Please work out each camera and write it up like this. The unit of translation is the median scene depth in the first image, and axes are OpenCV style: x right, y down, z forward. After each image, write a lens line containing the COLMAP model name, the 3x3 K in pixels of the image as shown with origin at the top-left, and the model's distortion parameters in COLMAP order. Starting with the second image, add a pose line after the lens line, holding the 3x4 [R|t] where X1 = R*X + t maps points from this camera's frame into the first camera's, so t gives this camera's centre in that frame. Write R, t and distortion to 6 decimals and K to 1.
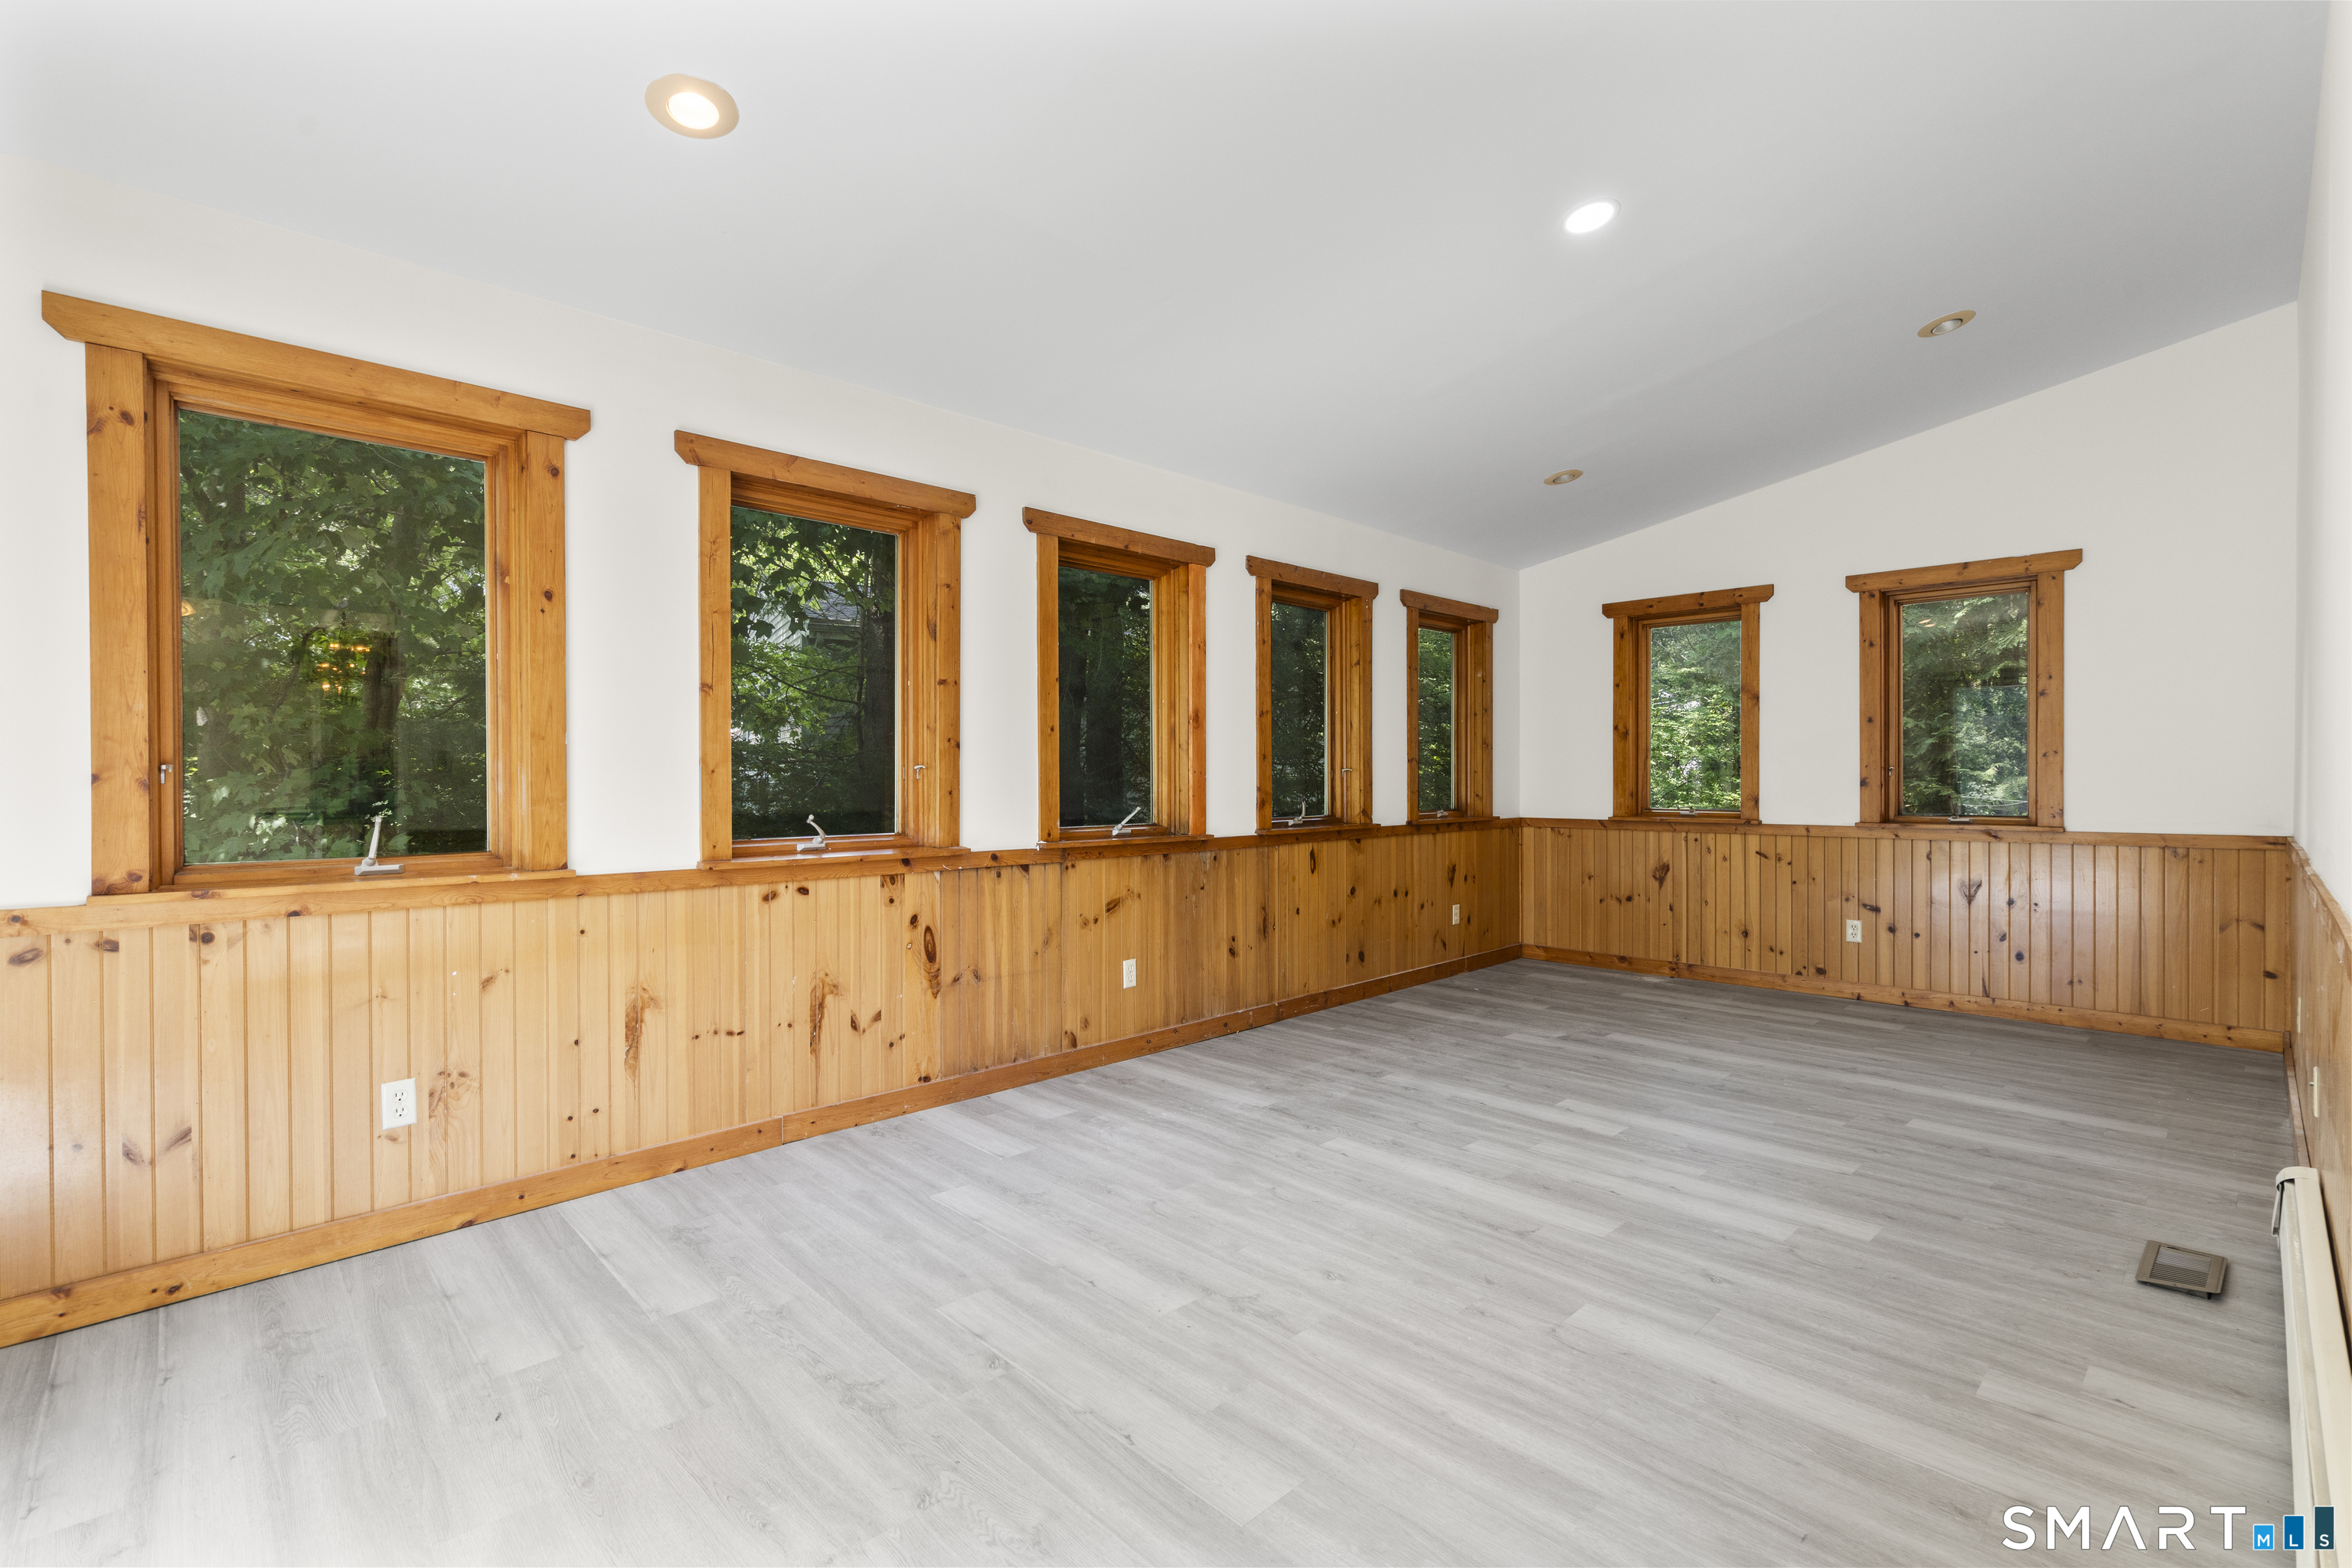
lens RADIAL K [[1056.5, 0, 1164.7], [0, 1056.5, 774.9], [0, 0, 1]] dist [0.002045, -0.000915]
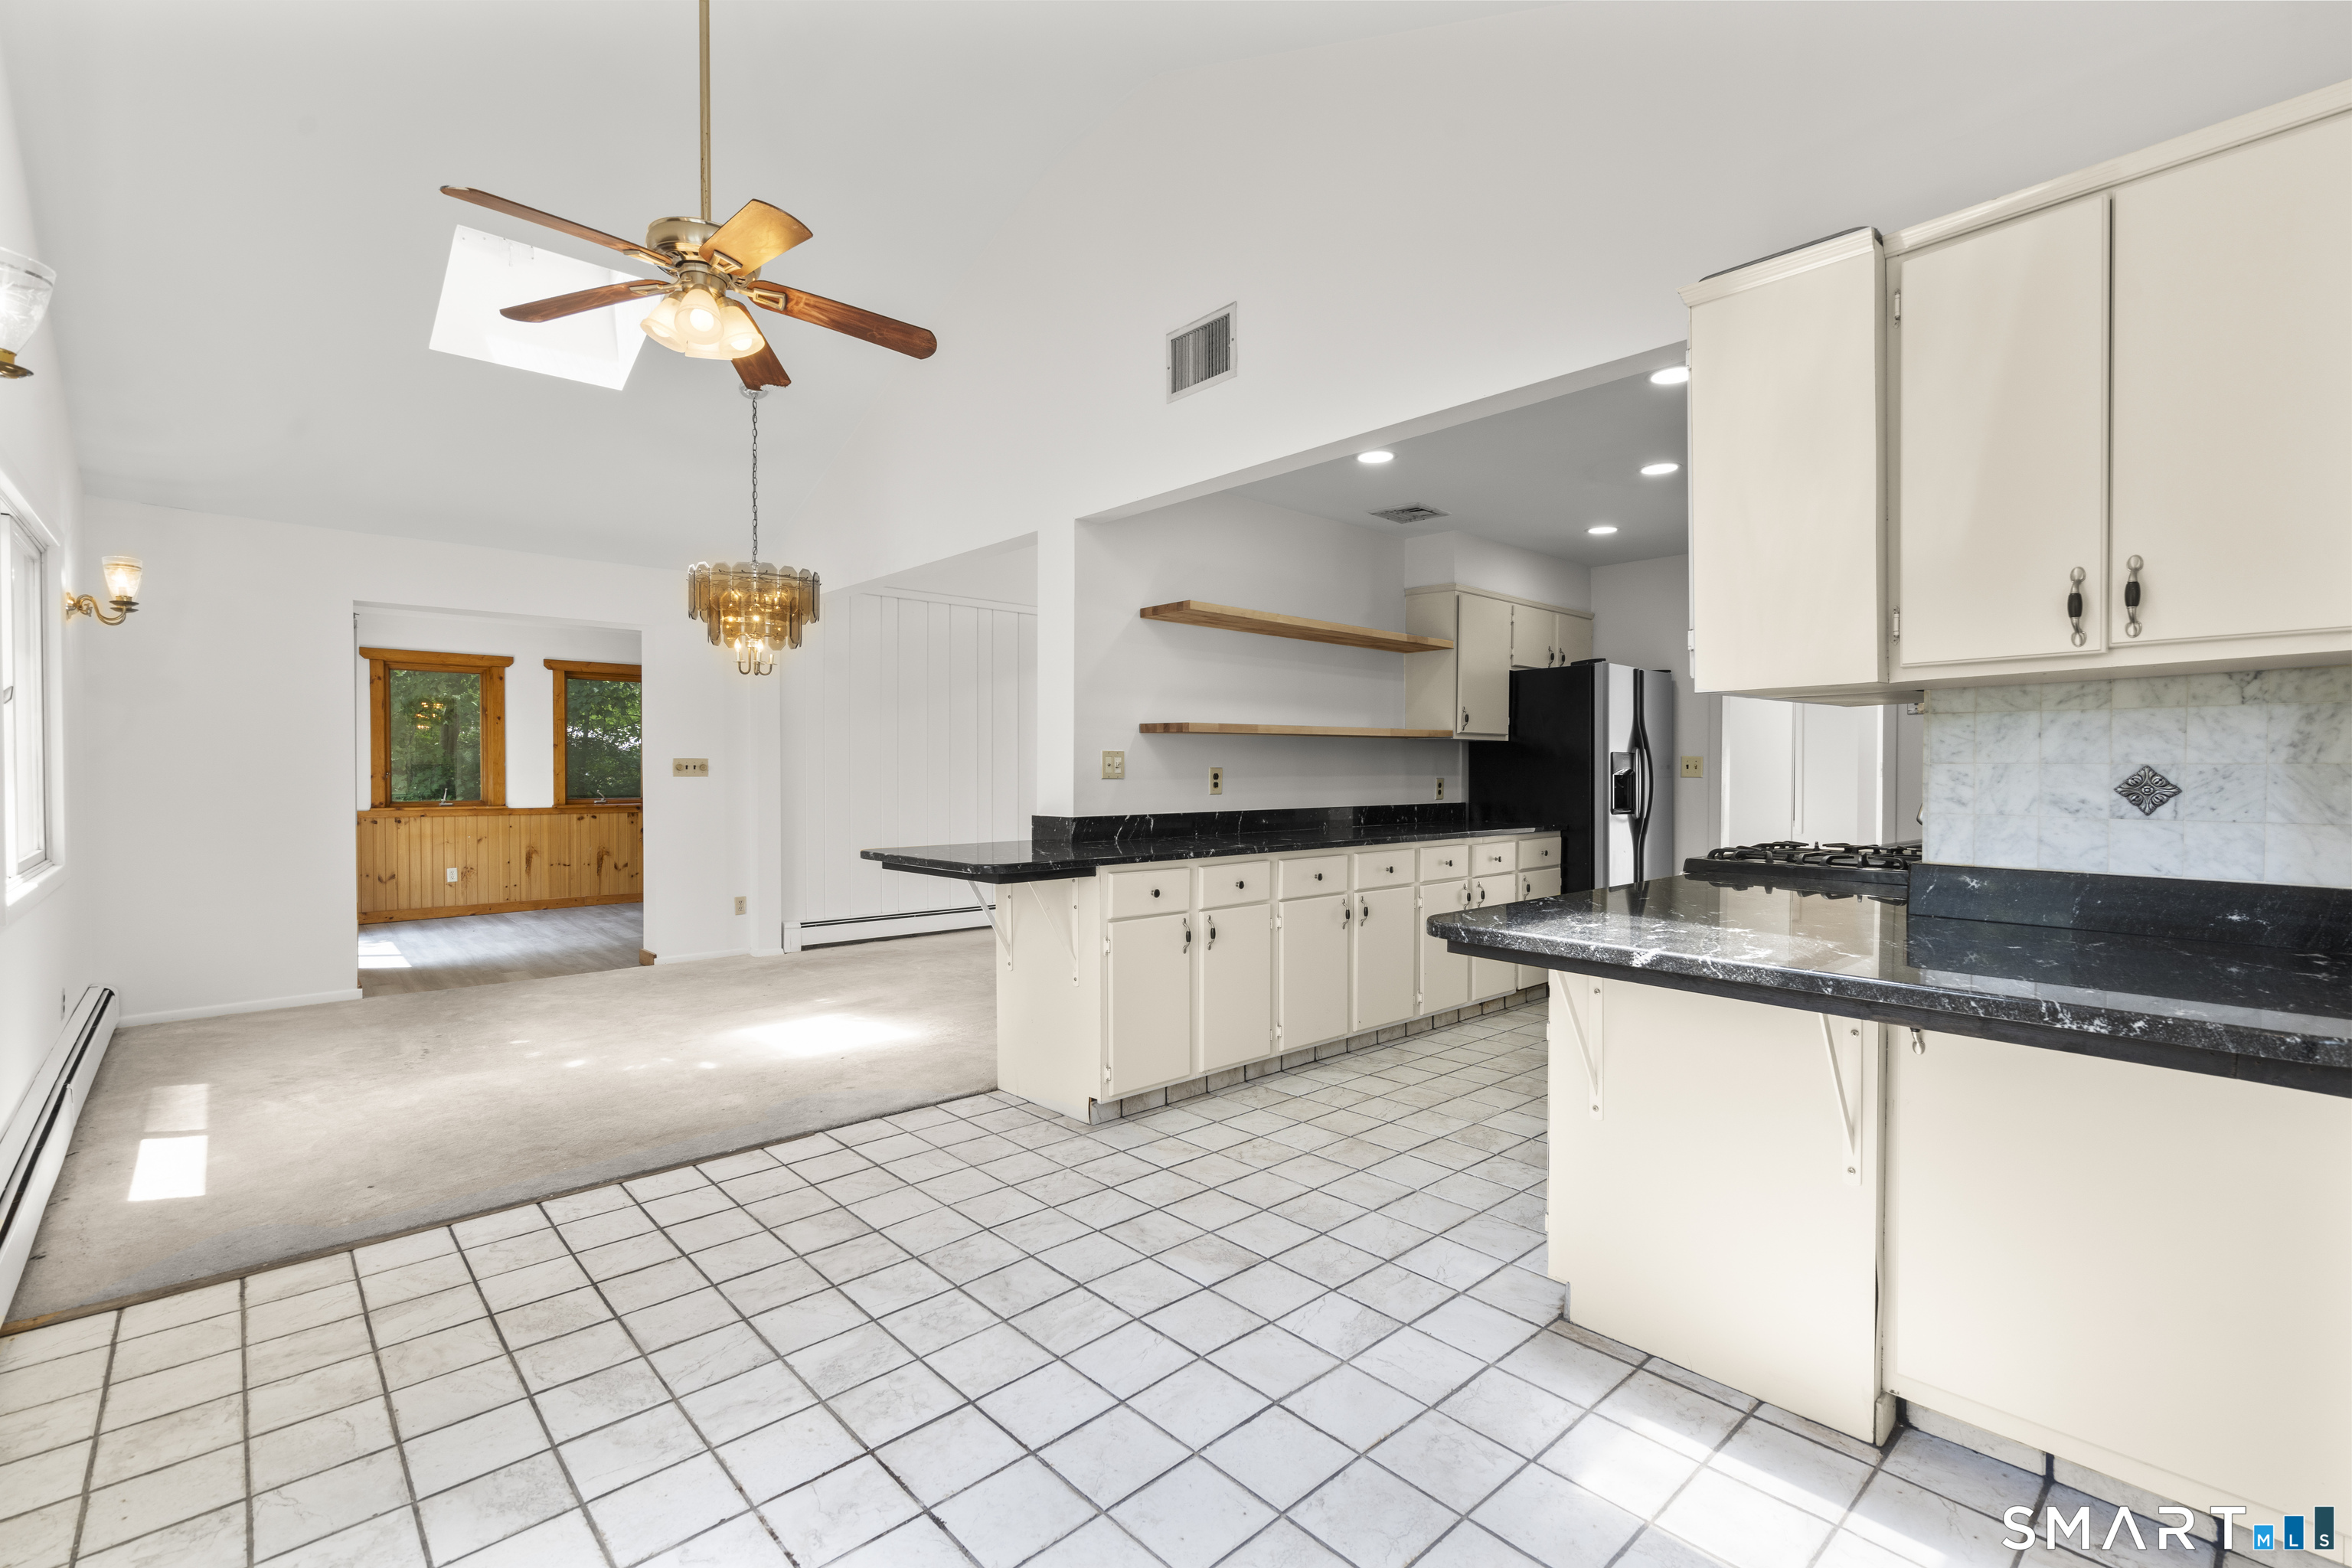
lens RADIAL K [[1056.5, 0, 1160.5], [0, 1056.5, 770.7], [0, 0, 1]] dist [0.002045, -0.000915]
pose [[0.998592, -0.002332, -0.052995, 1.517505], [0.002117, 0.999989, -0.004104, 0.003006], [0.053004, 0.003986, 0.998586, -1.993499]]
